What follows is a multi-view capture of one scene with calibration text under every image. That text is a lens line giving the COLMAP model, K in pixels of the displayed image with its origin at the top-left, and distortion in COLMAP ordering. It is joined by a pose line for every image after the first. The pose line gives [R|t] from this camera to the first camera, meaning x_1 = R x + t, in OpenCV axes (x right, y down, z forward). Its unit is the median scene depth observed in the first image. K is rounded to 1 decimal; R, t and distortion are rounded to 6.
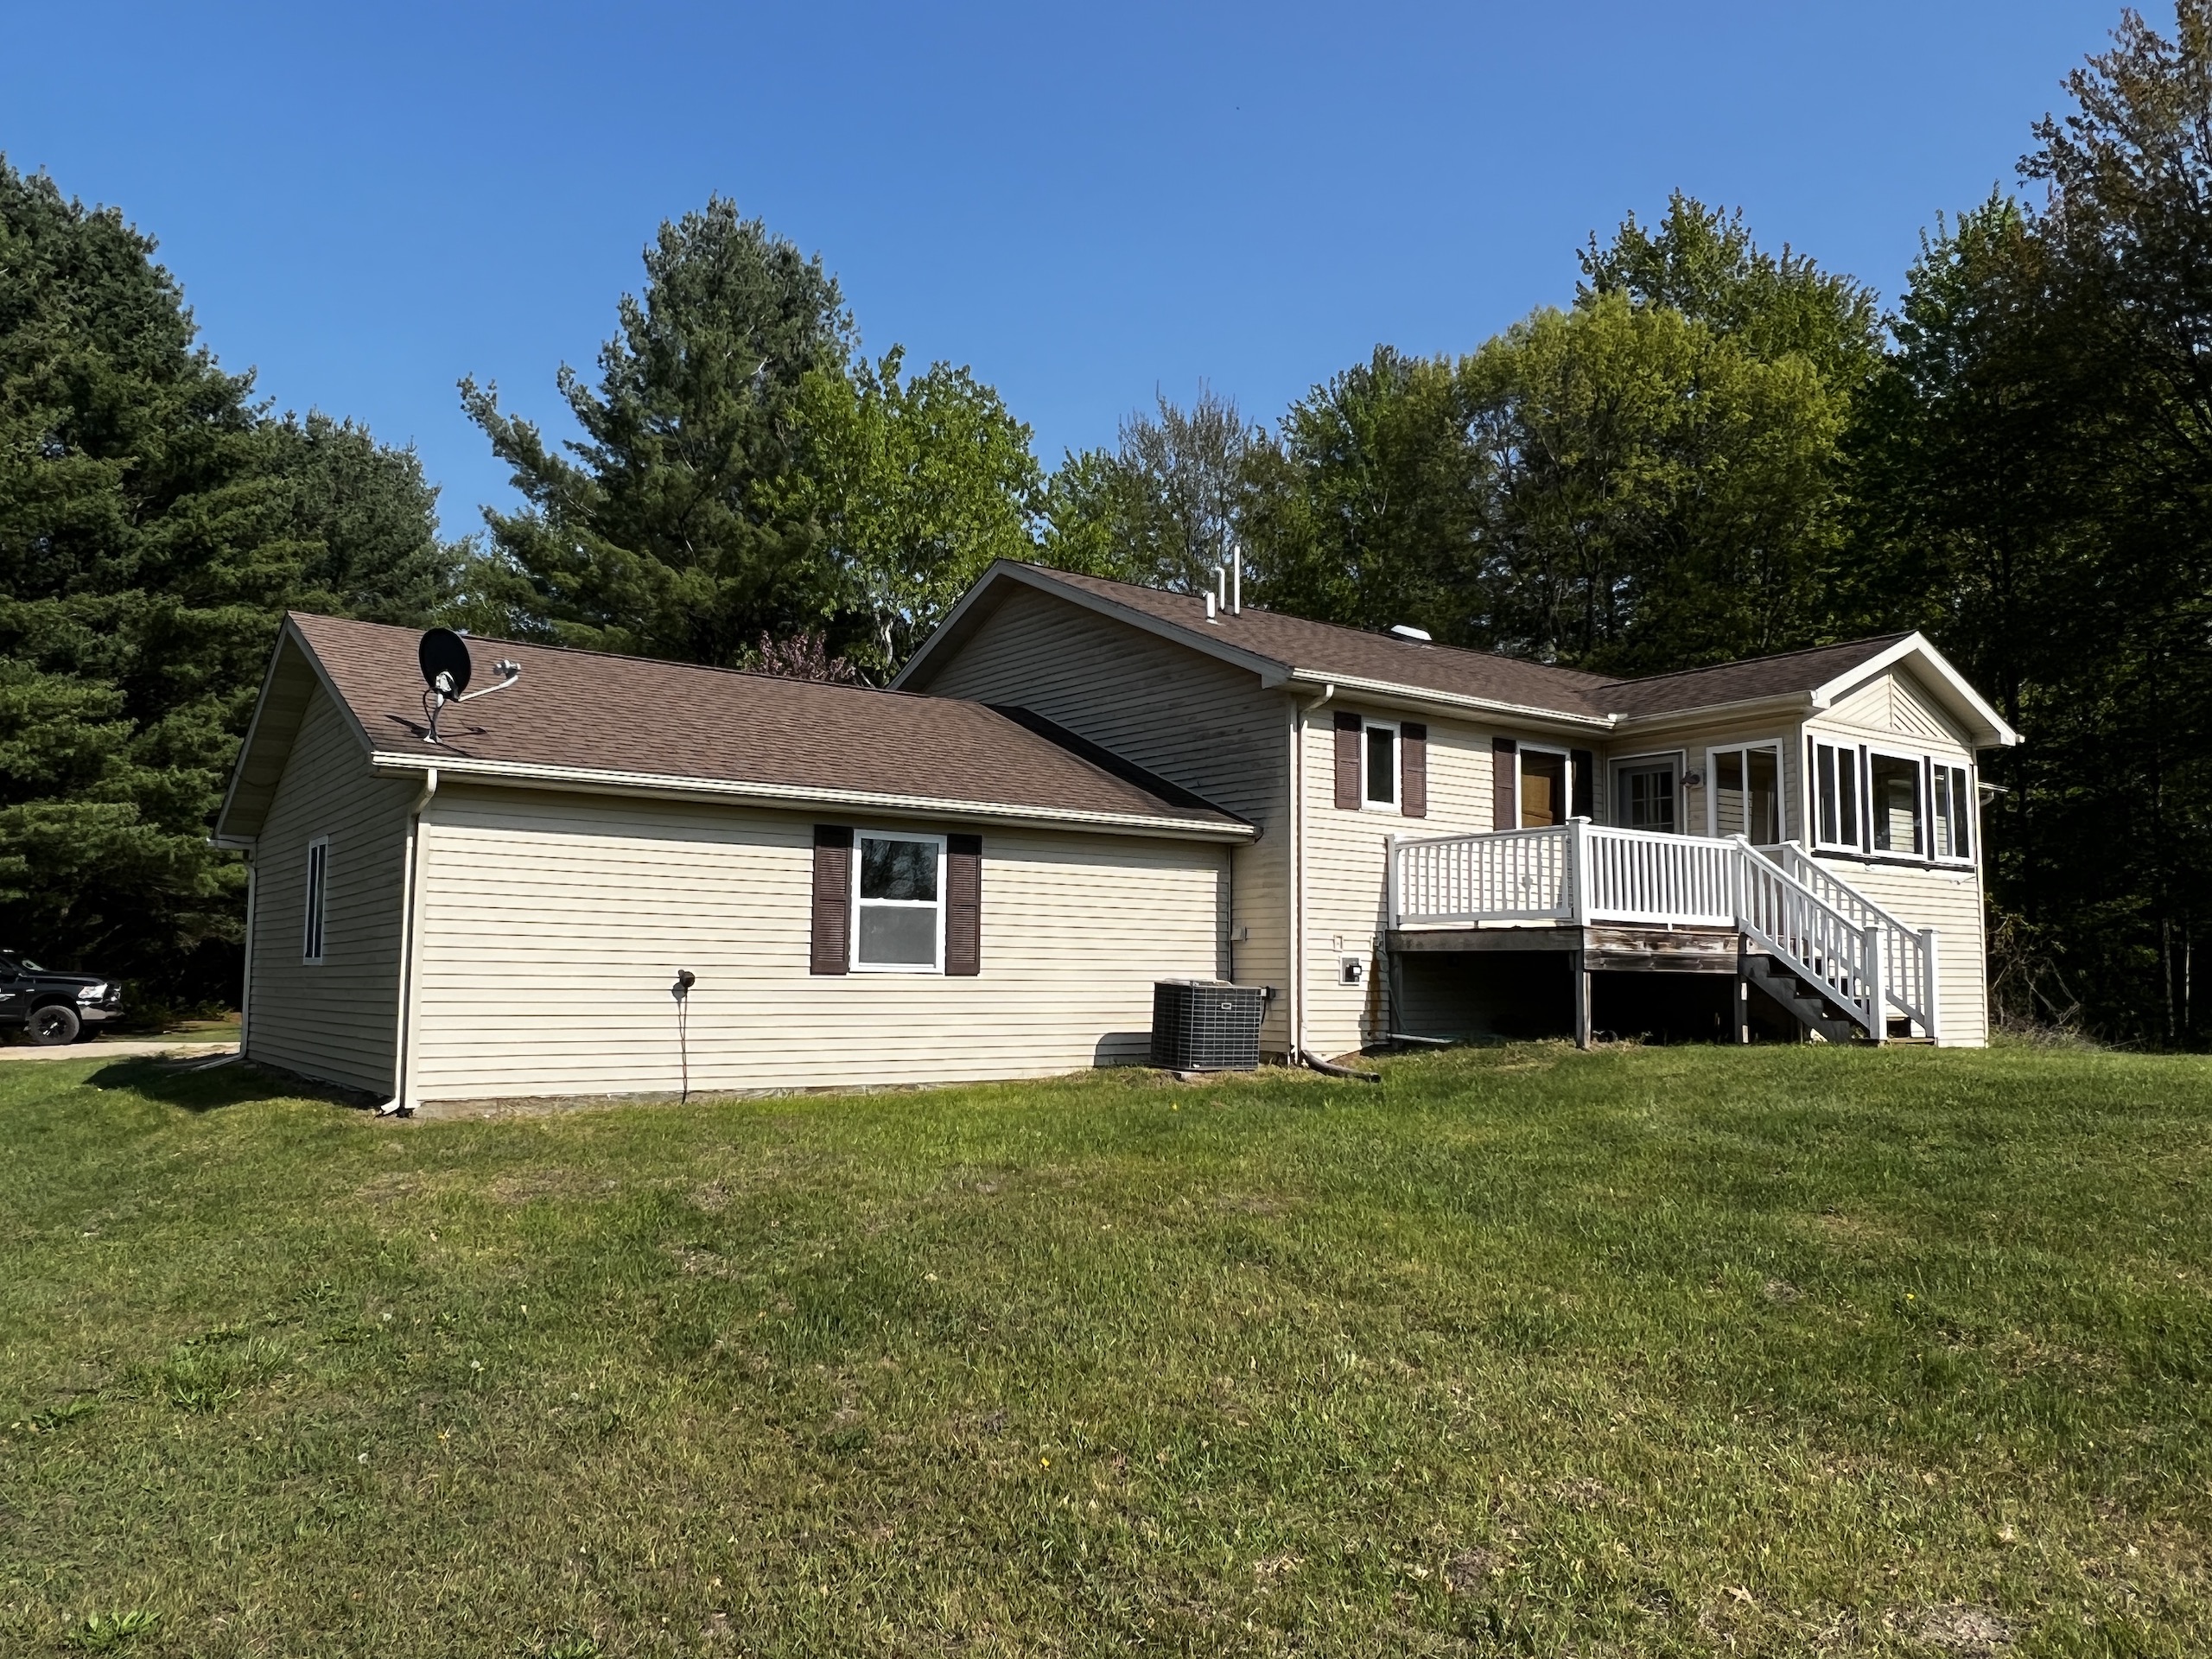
lens RADIAL K [[1614.3, 0, 1103.4], [0, 1614.3, 841.4], [0, 0, 1]] dist [0.032513, 0.017308]
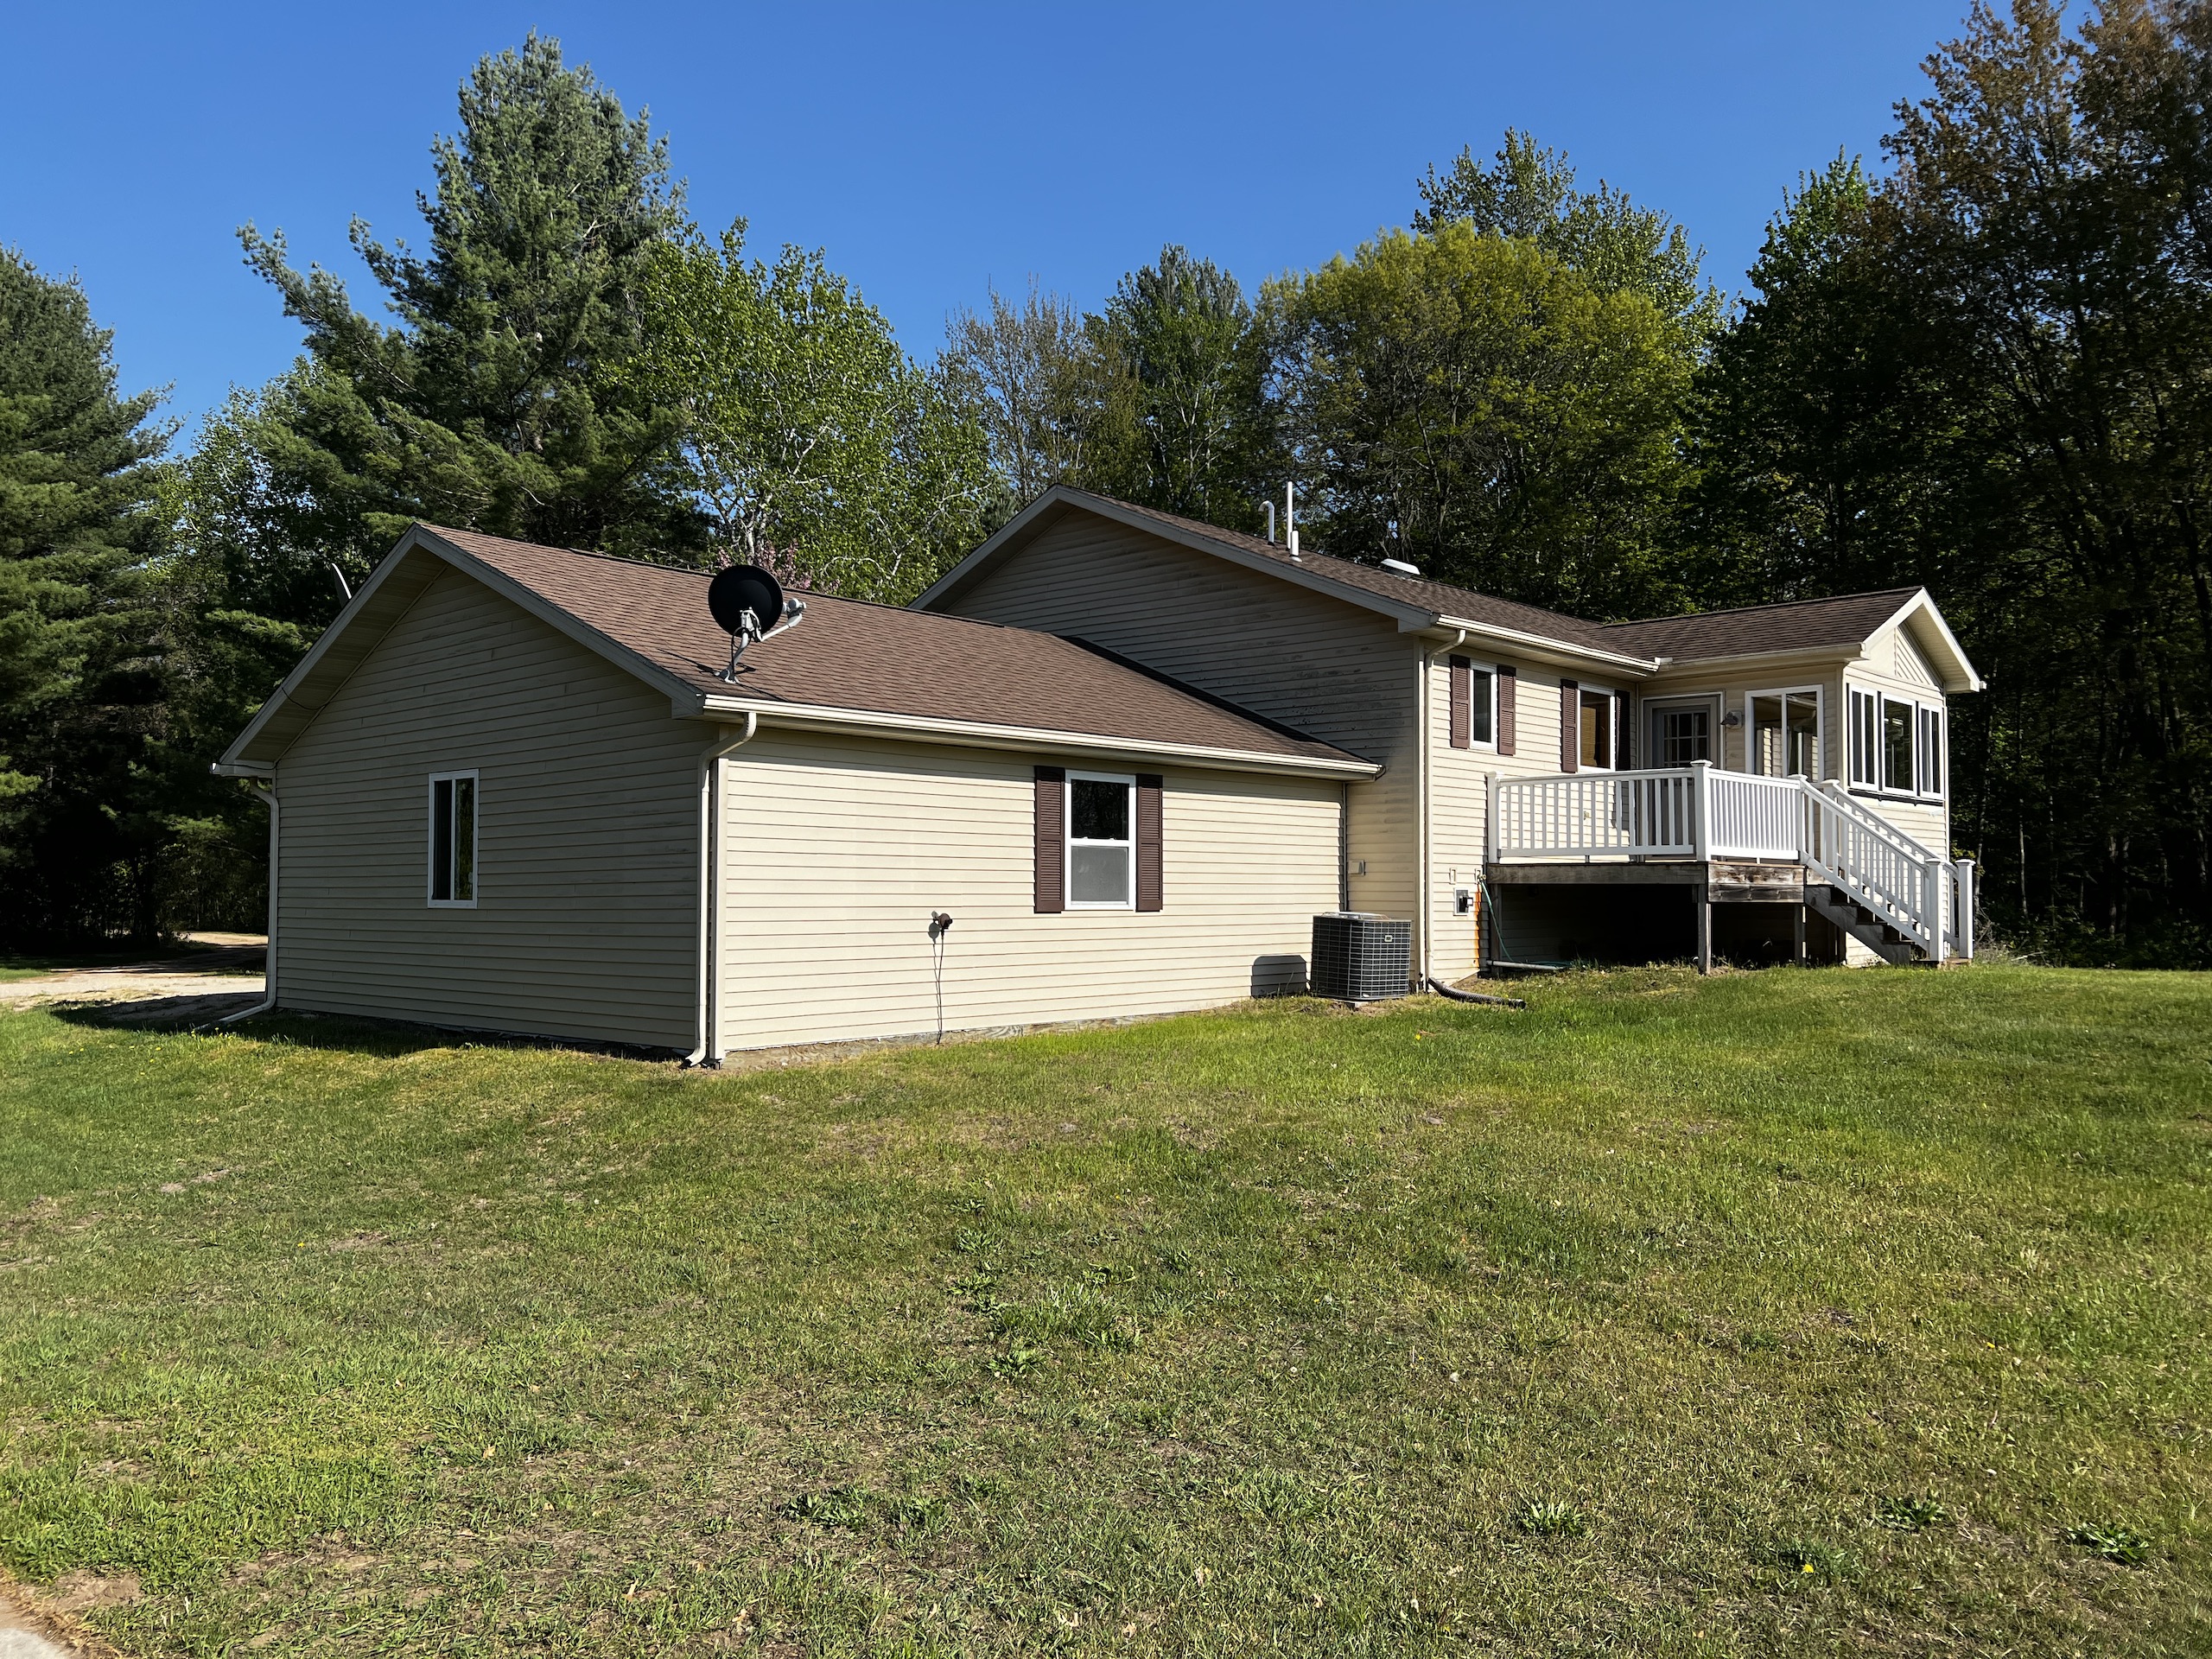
lens RADIAL K [[1665.3, 0, 1106.7], [0, 1665.3, 818.2], [0, 0, 1]] dist [0.067547, -0.014153]
pose [[0.980713, 0.001884, 0.195442, -0.288606], [-0.010733, 0.998964, 0.044229, -0.020248], [-0.195157, -0.045474, 0.979717, -0.021254]]
